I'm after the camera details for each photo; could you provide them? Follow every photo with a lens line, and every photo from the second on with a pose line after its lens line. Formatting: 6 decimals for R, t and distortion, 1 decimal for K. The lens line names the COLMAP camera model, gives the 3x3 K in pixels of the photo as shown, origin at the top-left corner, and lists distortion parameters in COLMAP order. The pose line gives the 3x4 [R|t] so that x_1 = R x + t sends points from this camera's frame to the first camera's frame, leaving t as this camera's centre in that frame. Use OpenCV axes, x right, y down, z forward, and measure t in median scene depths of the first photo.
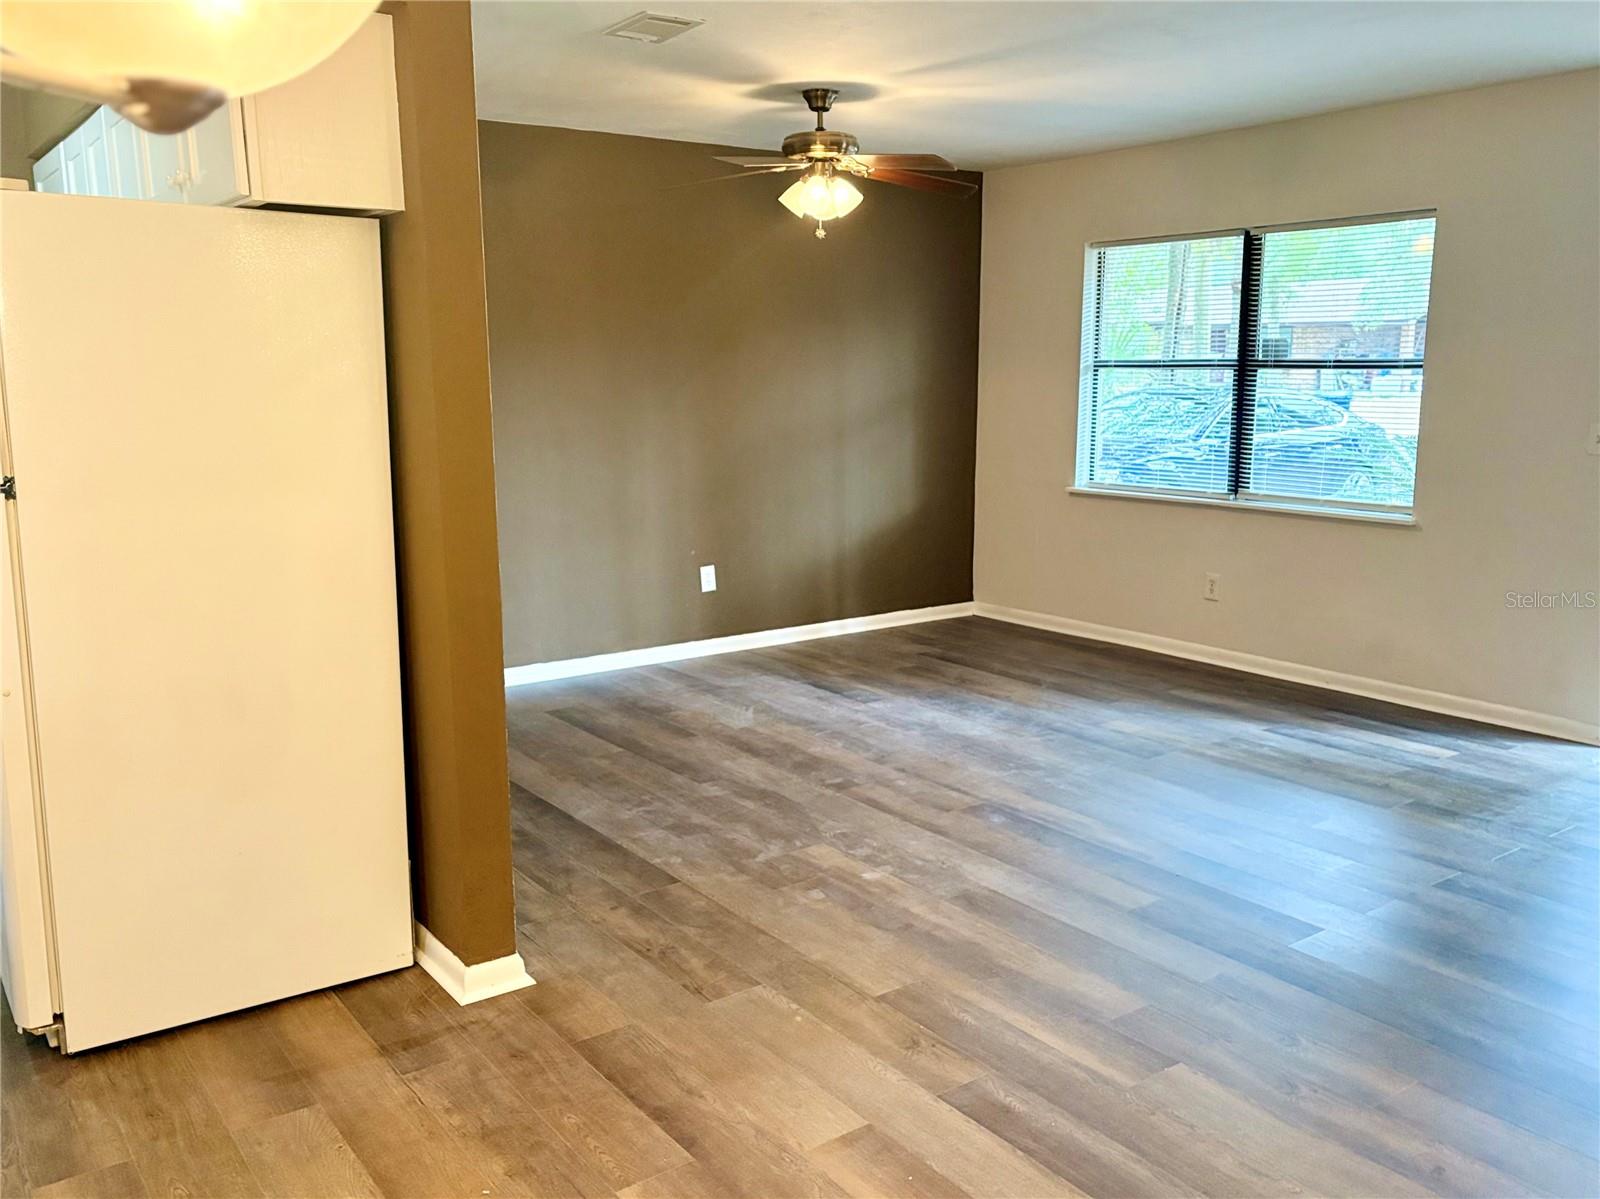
lens RADIAL K [[1351.9, 0, 800.0], [0, 1351.9, 599.5], [0, 0, 1]] dist [0.084196, -0.096977]
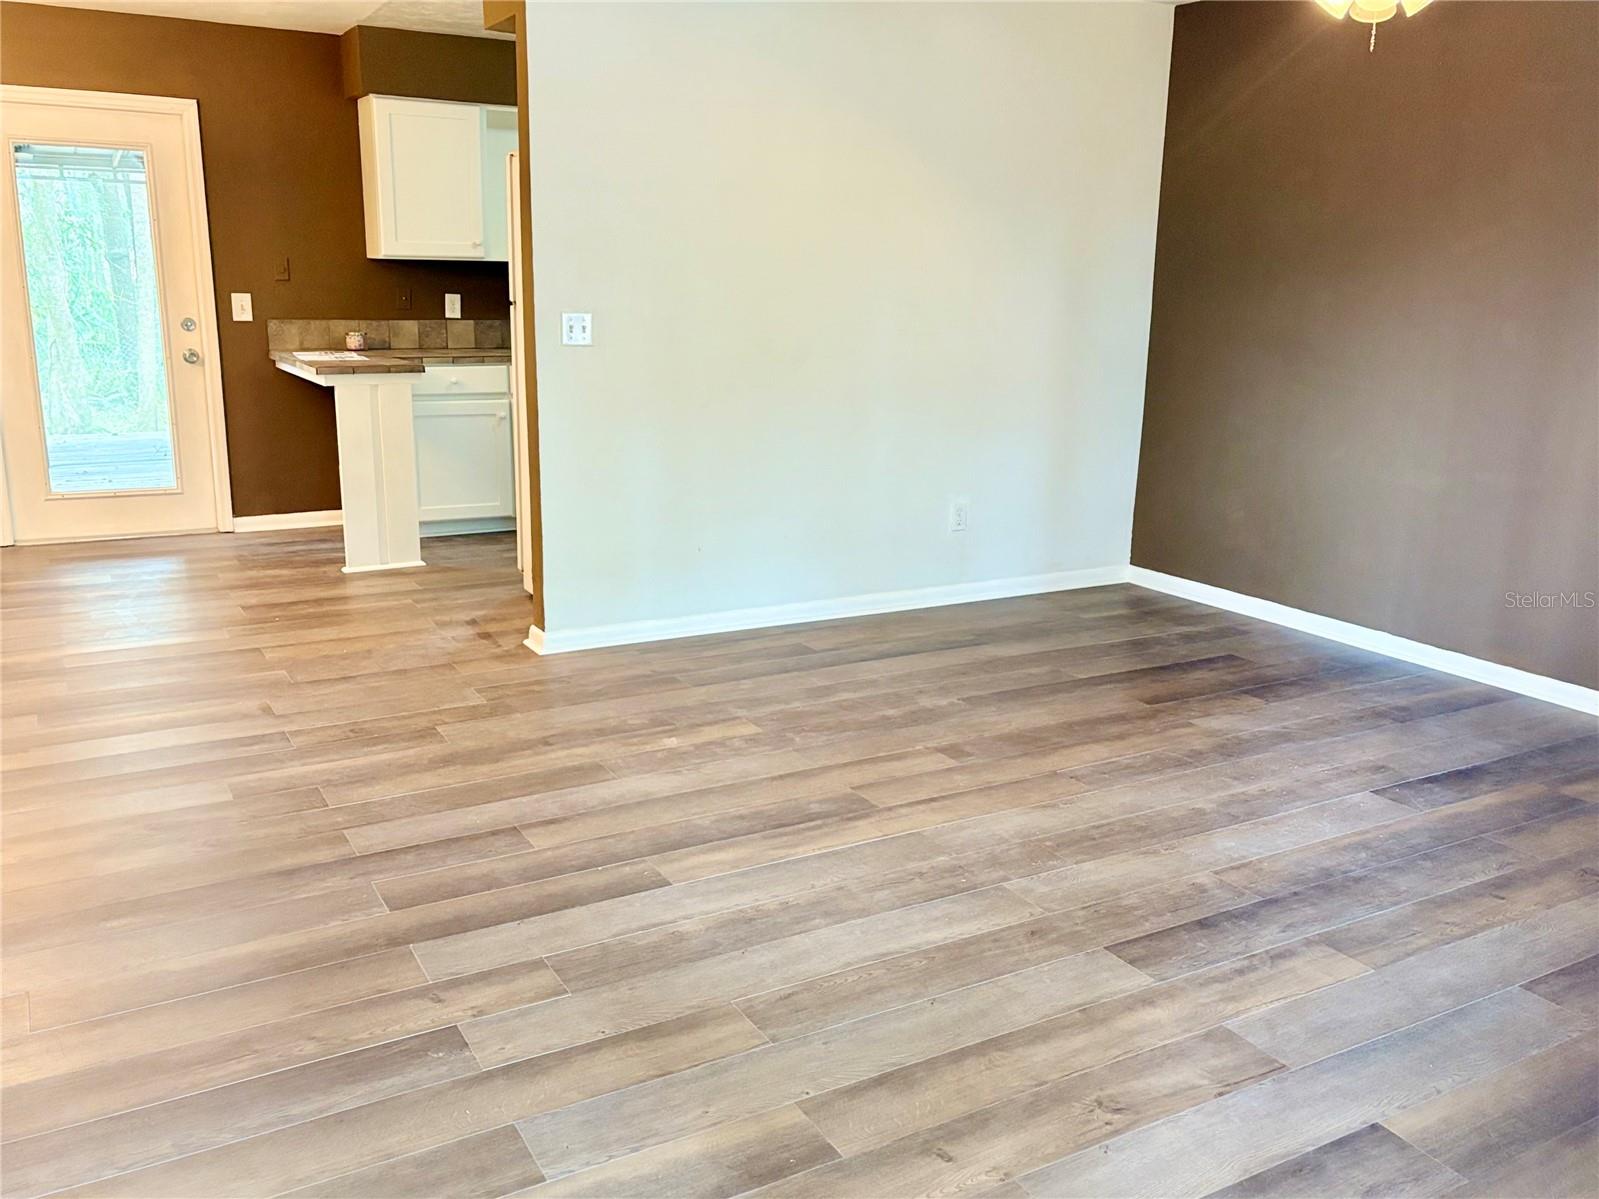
lens RADIAL K [[1351.1, 0, 799.5], [0, 1351.1, 599.5], [0, 0, 1]] dist [0.084196, -0.096977]
pose [[-0.114406, 0.238847, -0.964294, 1.225740], [-0.189613, 0.947573, 0.257202, -0.224274], [0.975171, 0.212268, -0.063119, 1.370069]]
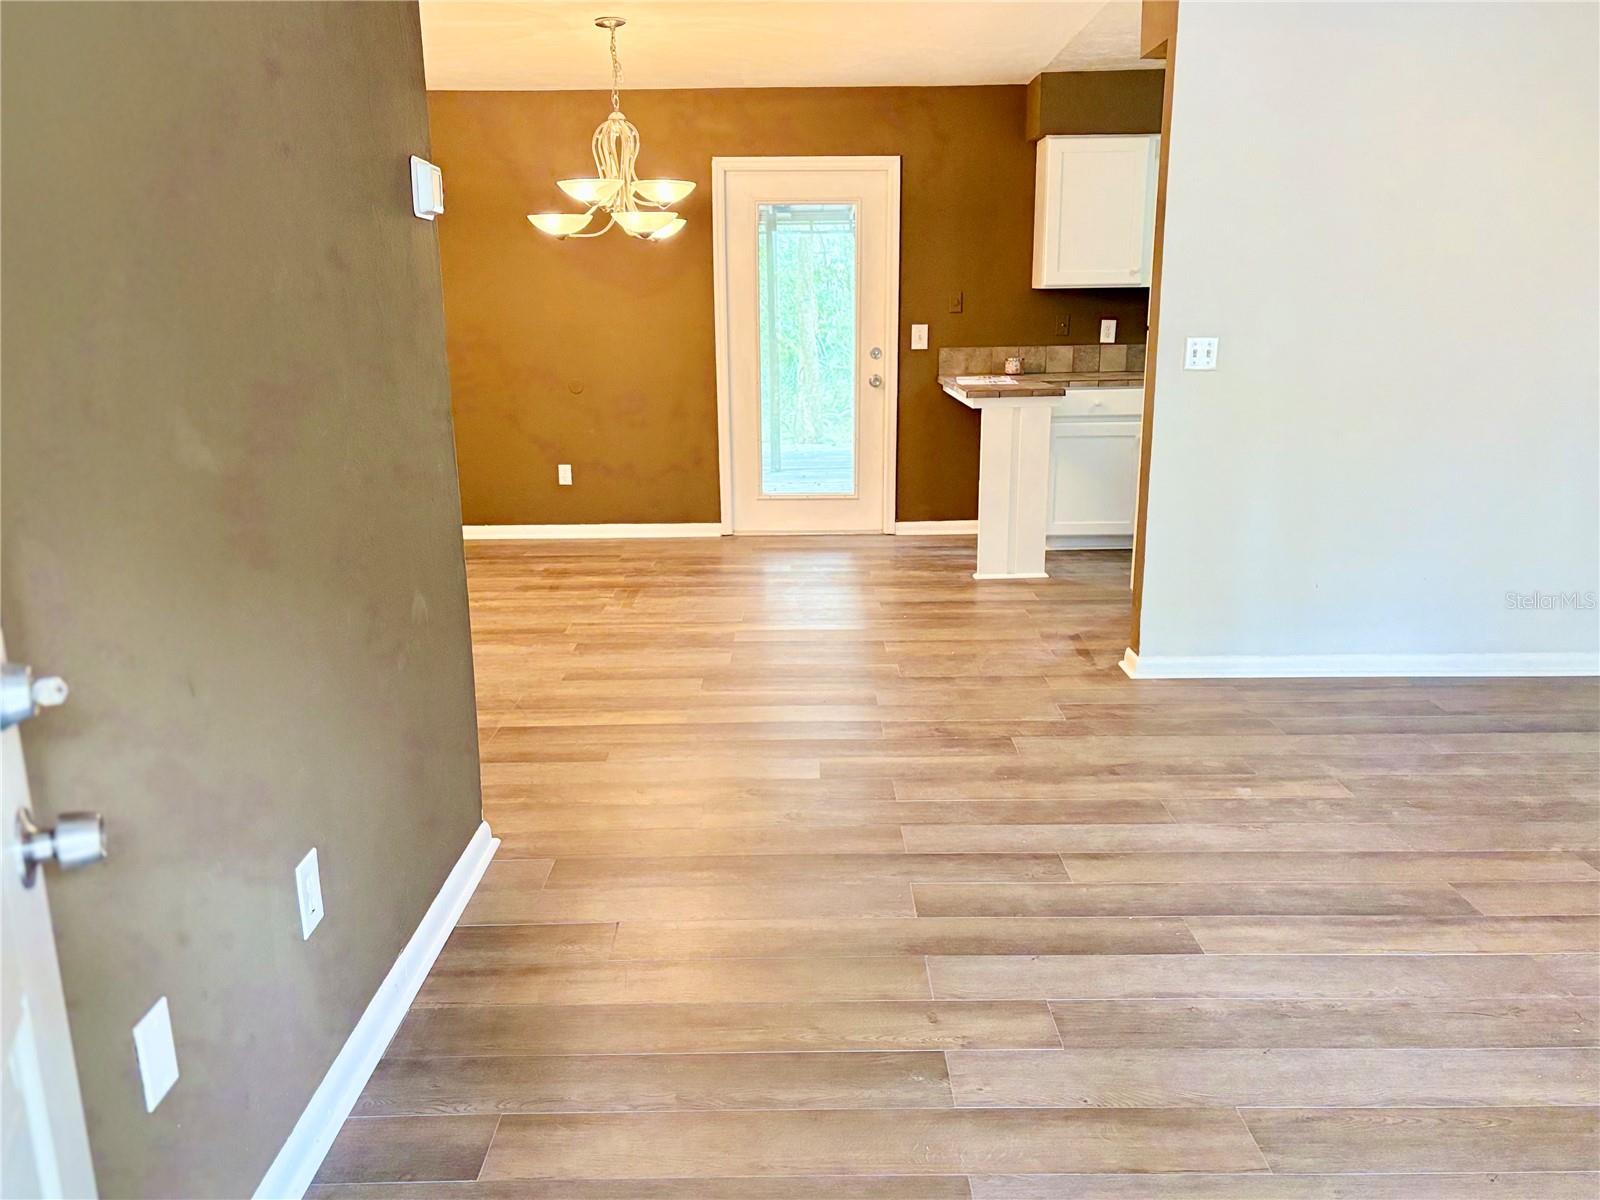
lens RADIAL K [[1258.5, 0, 806.8], [0, 1258.5, 582.1], [0, 0, 1]] dist [0.106605, -0.124491]
pose [[-0.584147, 0.192975, -0.788373, 1.121932], [-0.127838, 0.937326, 0.324156, -0.235379], [0.801517, 0.290139, -0.522867, 1.423939]]
